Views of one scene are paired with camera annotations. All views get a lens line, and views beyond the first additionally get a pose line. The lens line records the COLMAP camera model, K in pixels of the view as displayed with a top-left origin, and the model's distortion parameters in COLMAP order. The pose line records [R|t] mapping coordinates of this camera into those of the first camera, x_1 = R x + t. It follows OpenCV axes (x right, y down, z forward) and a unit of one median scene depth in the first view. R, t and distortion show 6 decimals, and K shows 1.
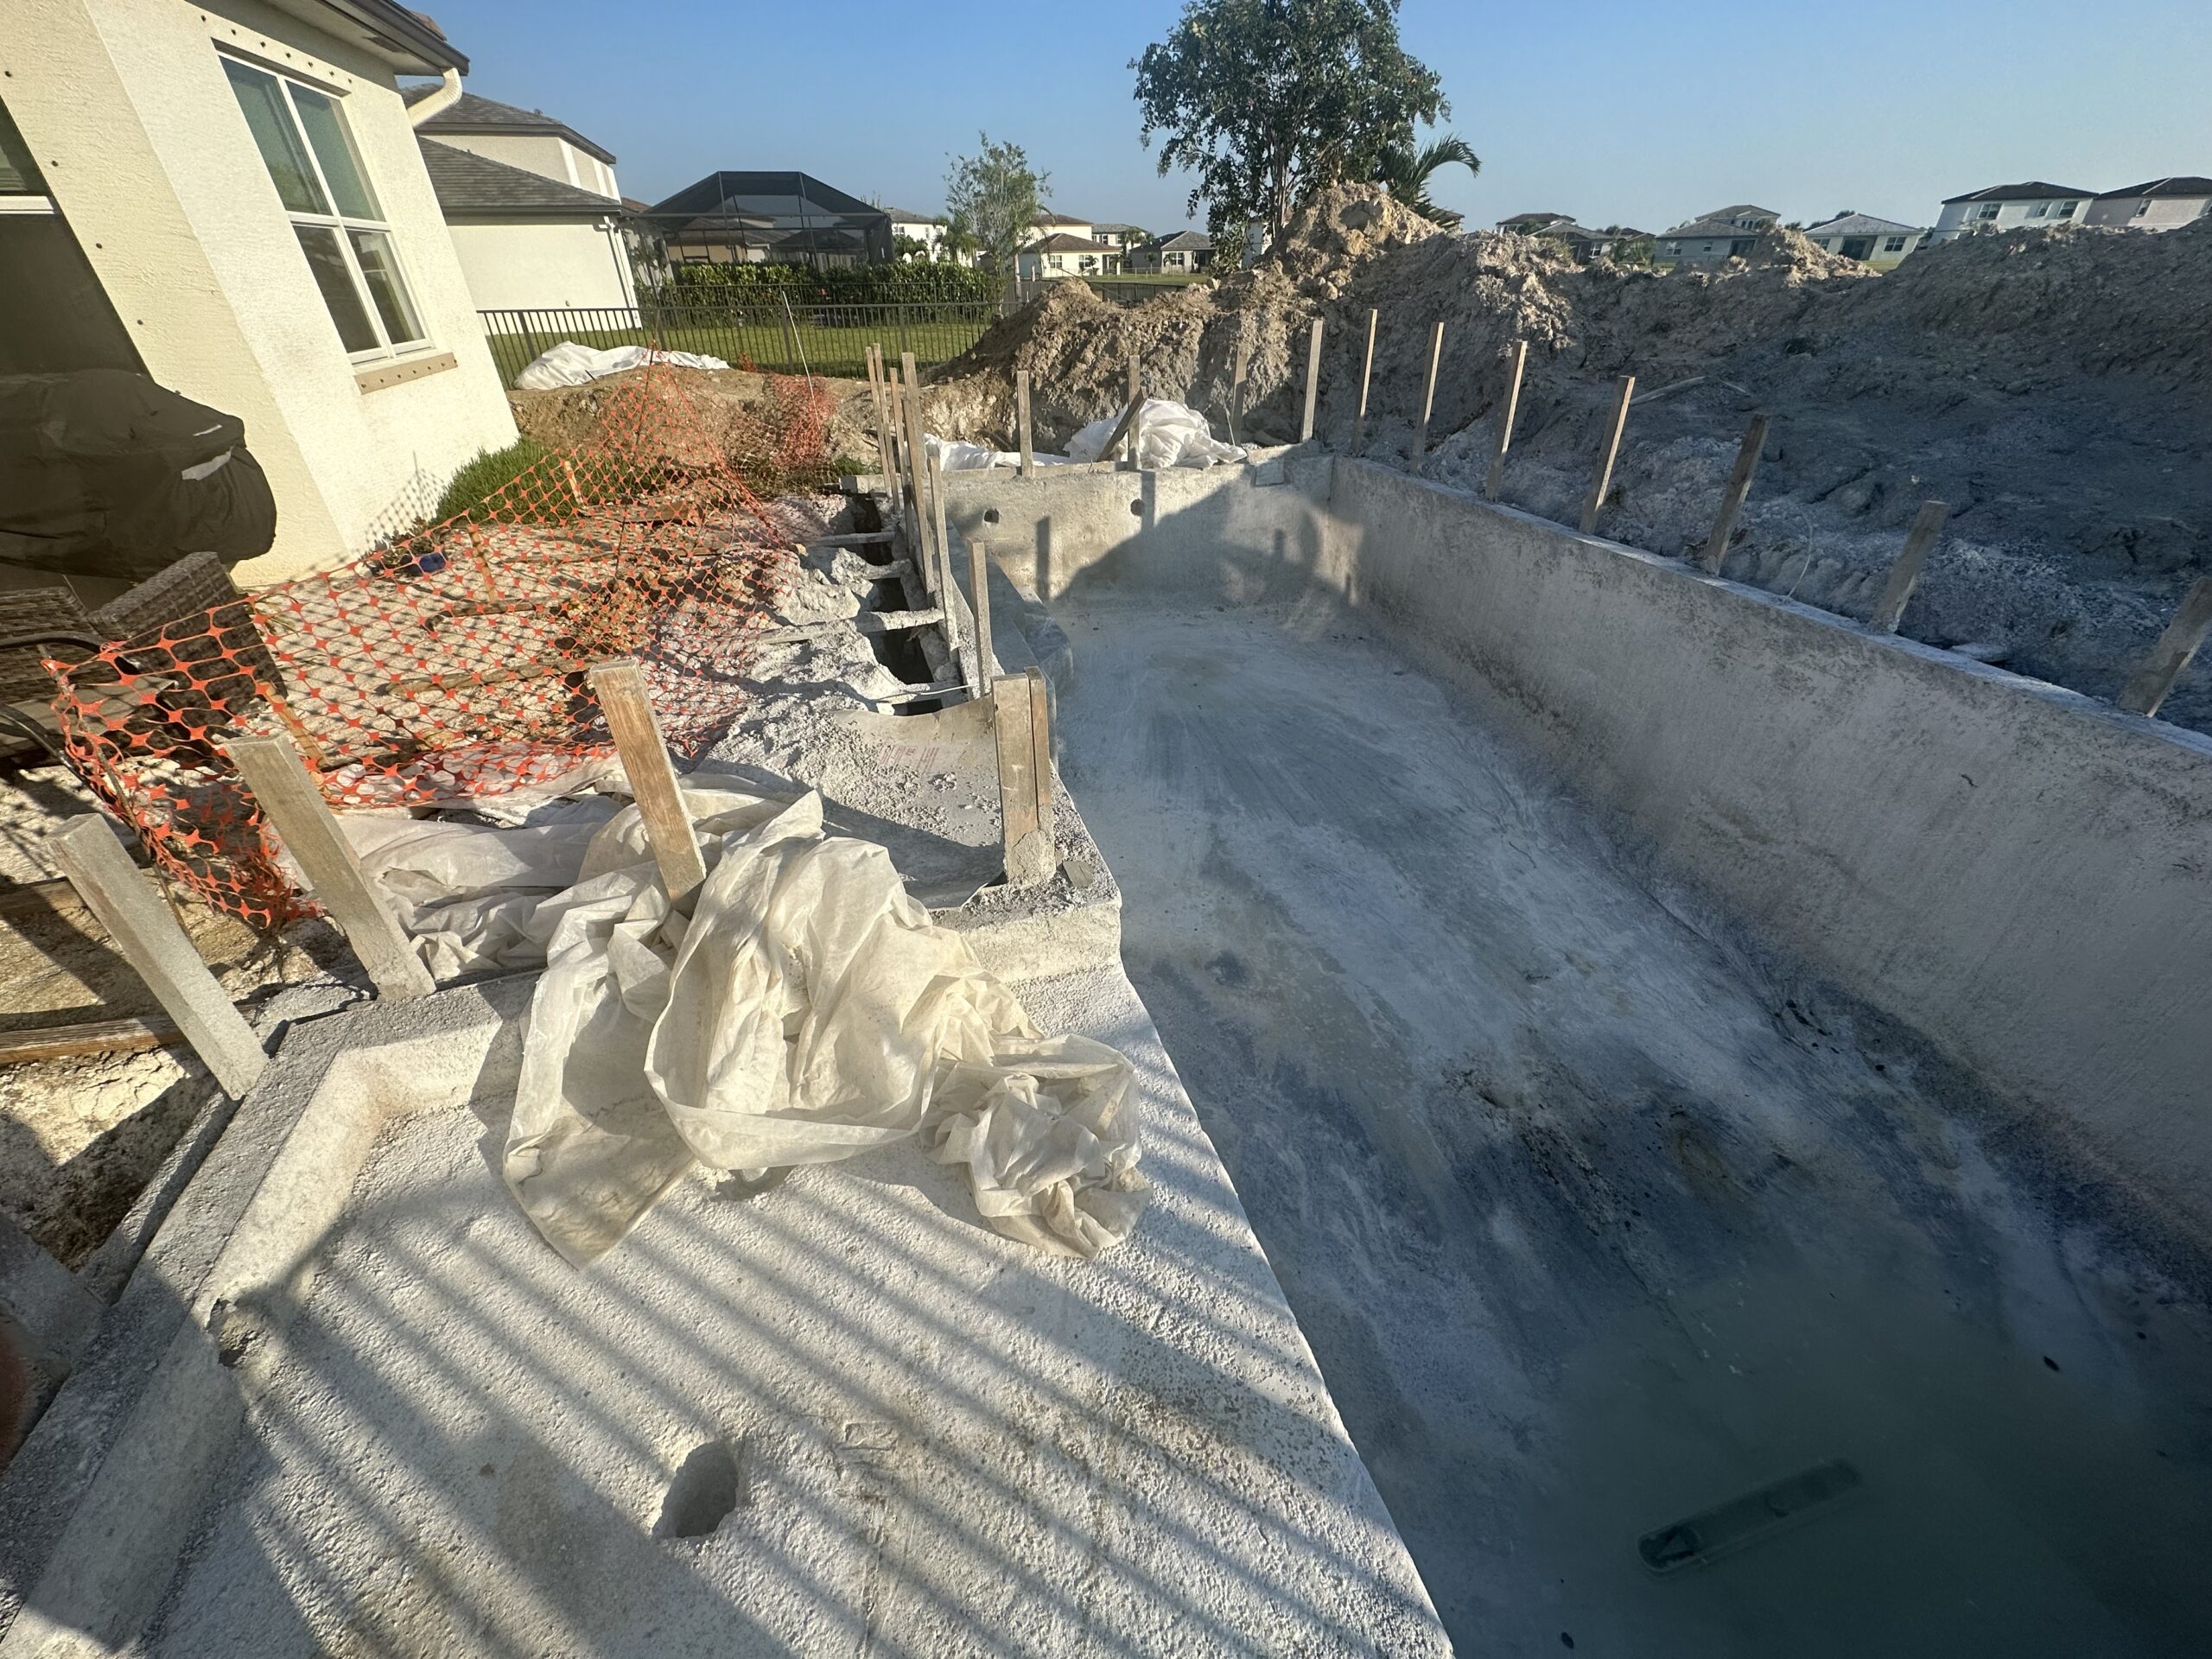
lens RADIAL K [[877.0, 0, 1107.6], [0, 877.0, 826.5], [0, 0, 1]] dist [-0.002780, 0.000040]
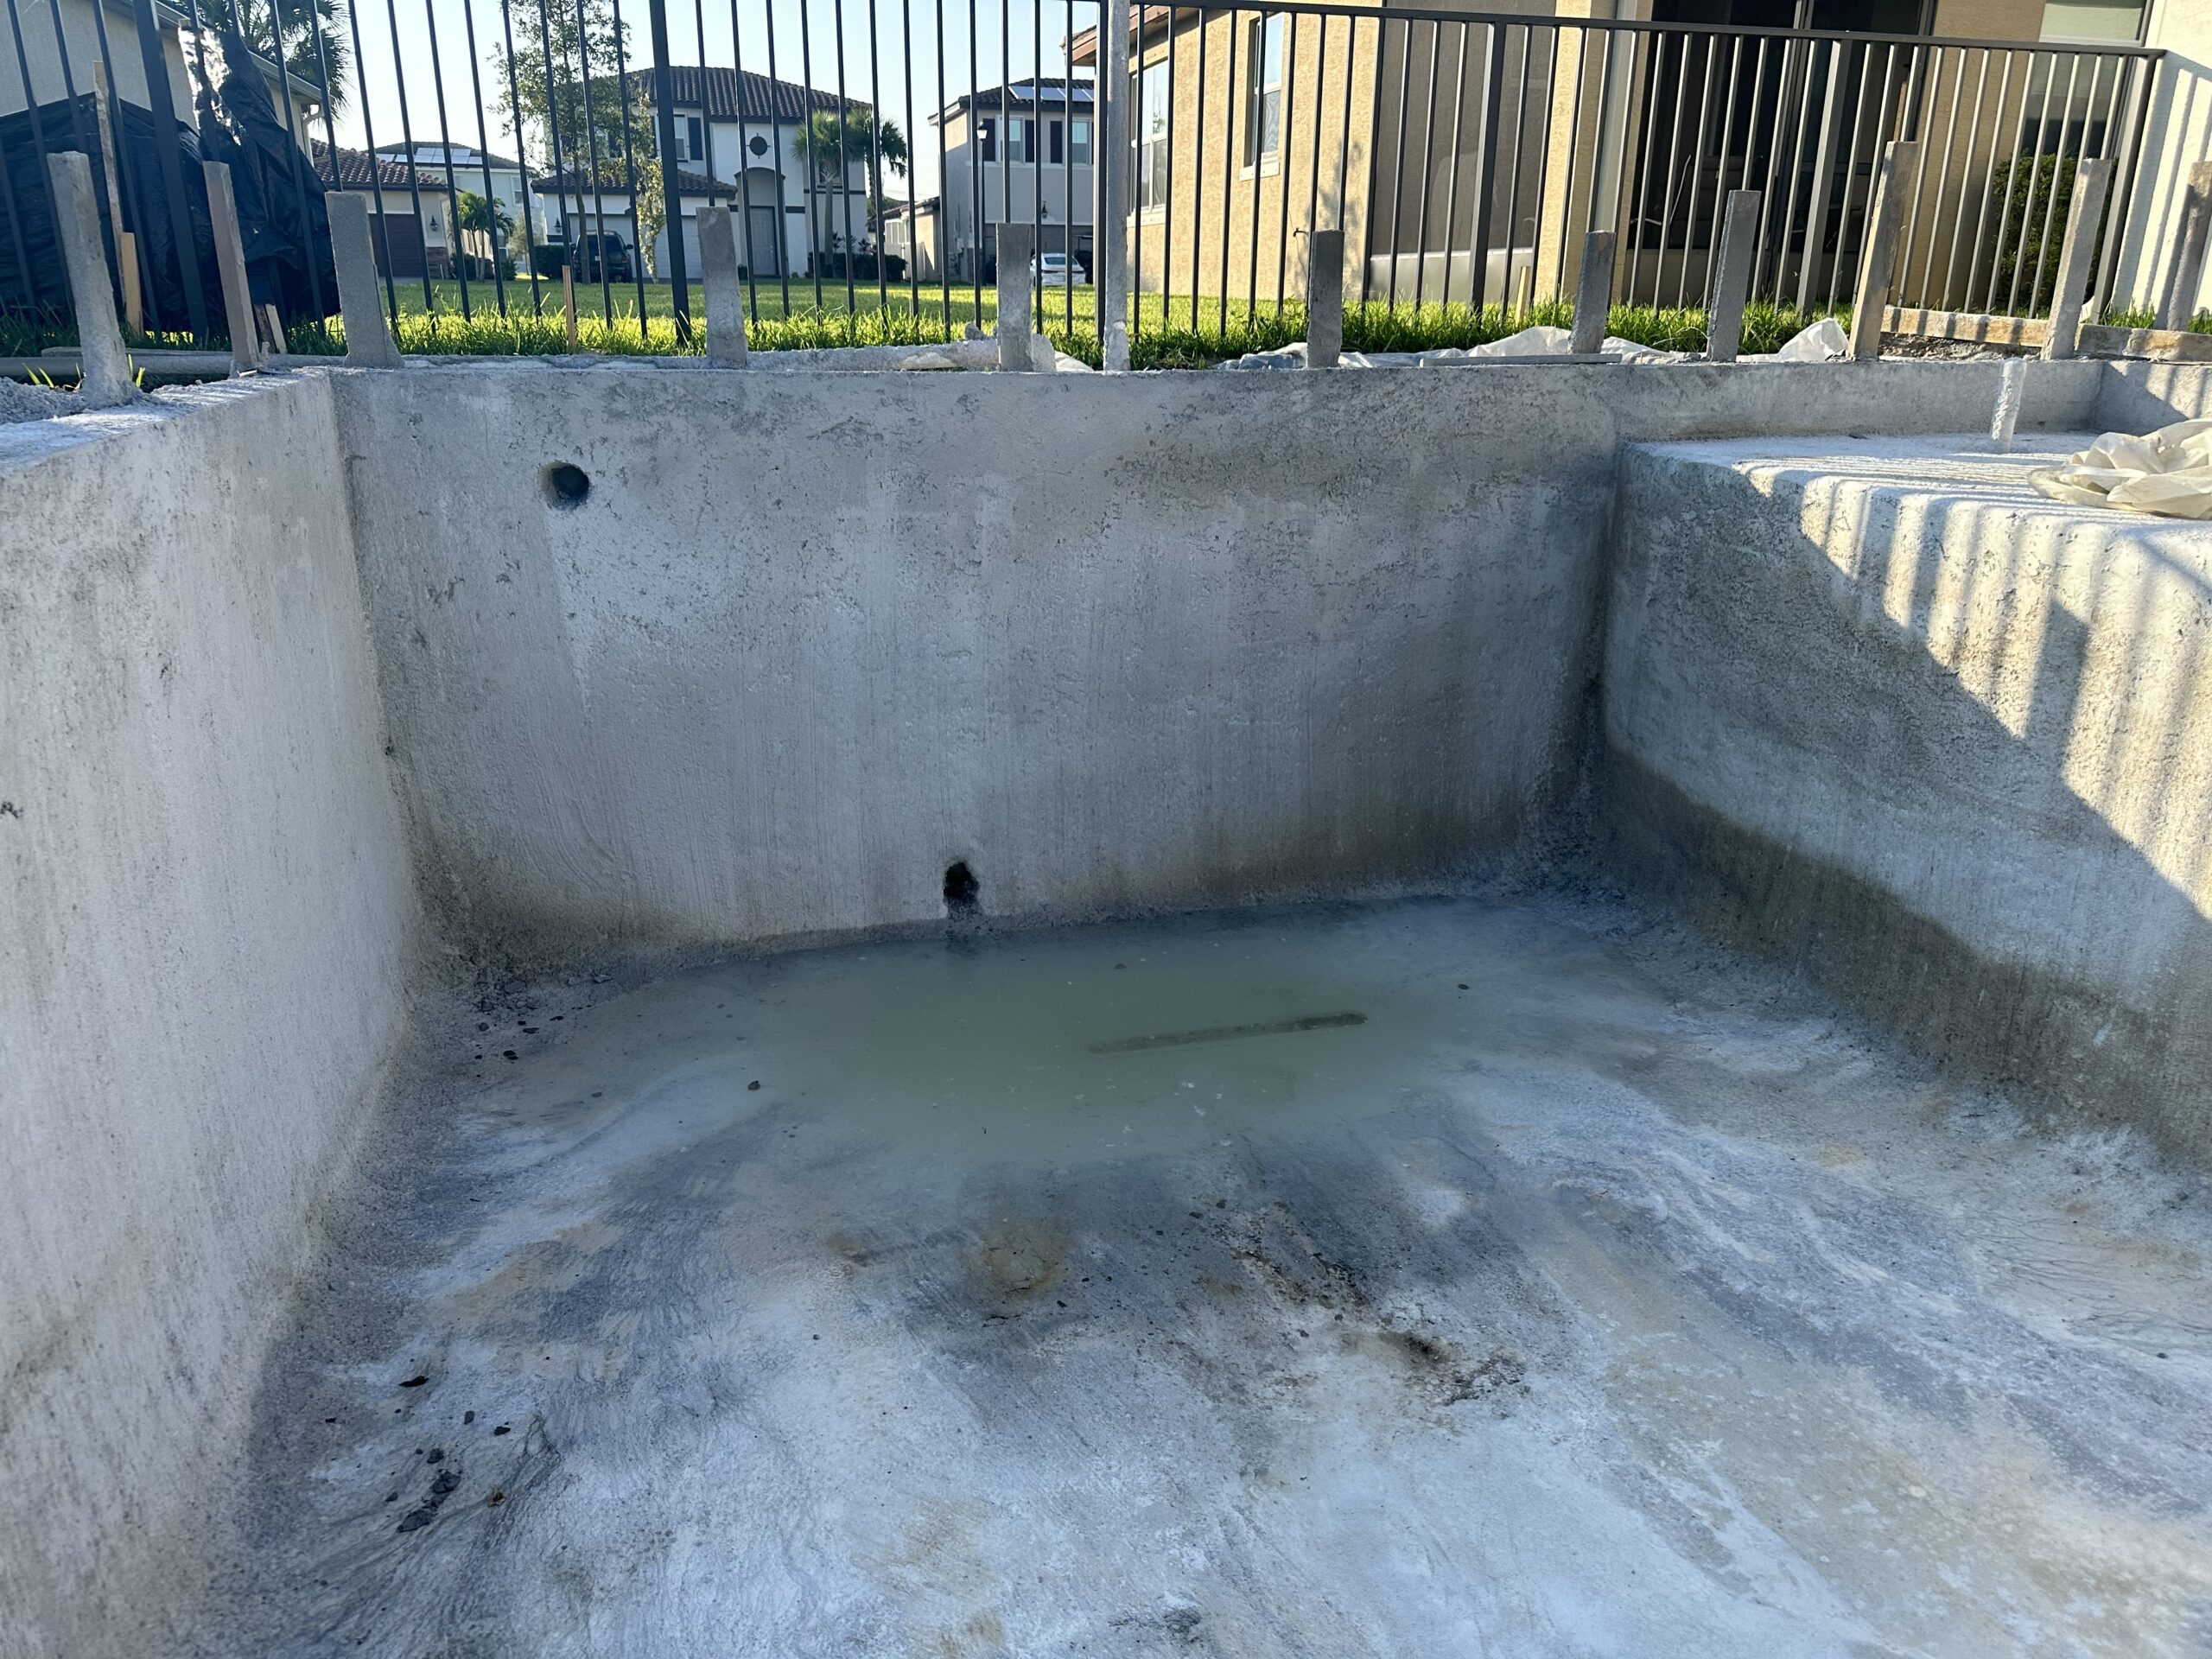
lens RADIAL K [[1571.3, 0, 1063.3], [0, 1571.3, 832.8], [0, 0, 1]] dist [0.035594, -0.074184]
pose [[-0.998331, -0.001985, 0.057725, 0.532642], [0.044258, 0.615877, 0.786598, -0.427240], [-0.037113, 0.787840, -0.614761, 1.207846]]
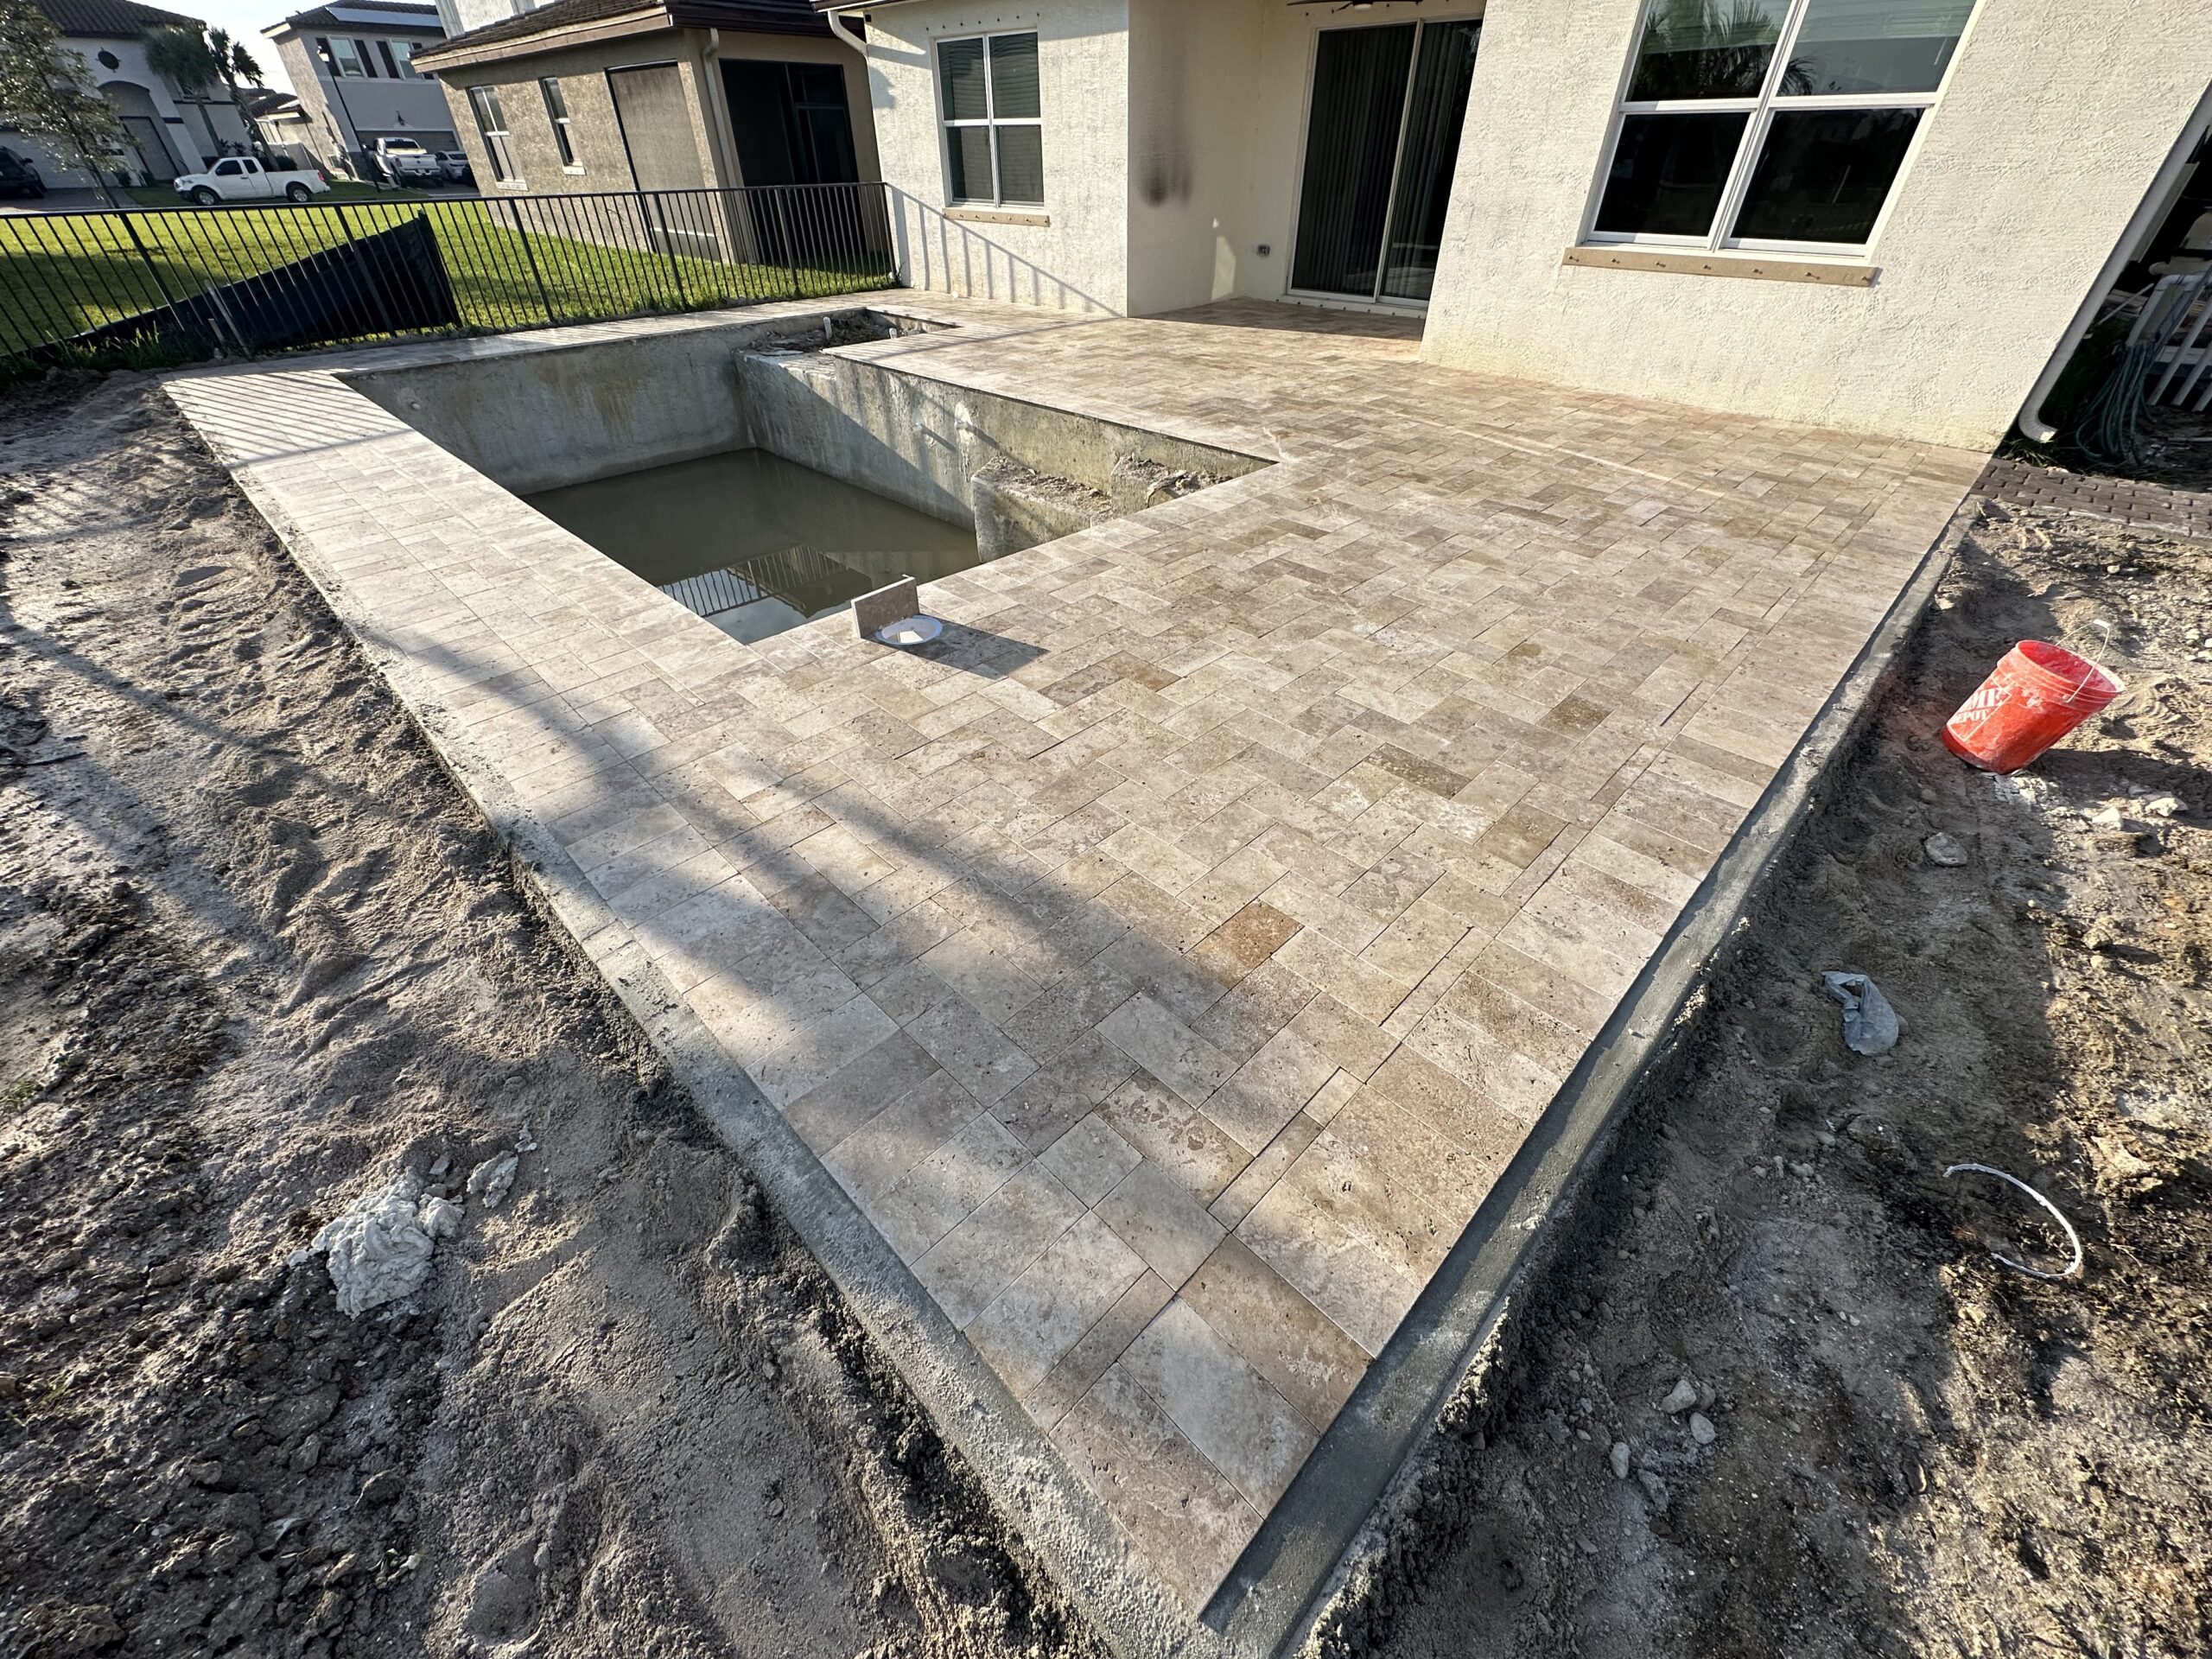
lens RADIAL K [[877.0, 0, 1107.6], [0, 877.0, 826.5], [0, 0, 1]] dist [-0.002780, 0.000040]
pose [[-0.876499, 0.314235, -0.364700, 0.556791], [-0.241174, 0.369023, 0.897584, -1.577760], [0.416635, 0.874687, -0.247663, 2.388655]]
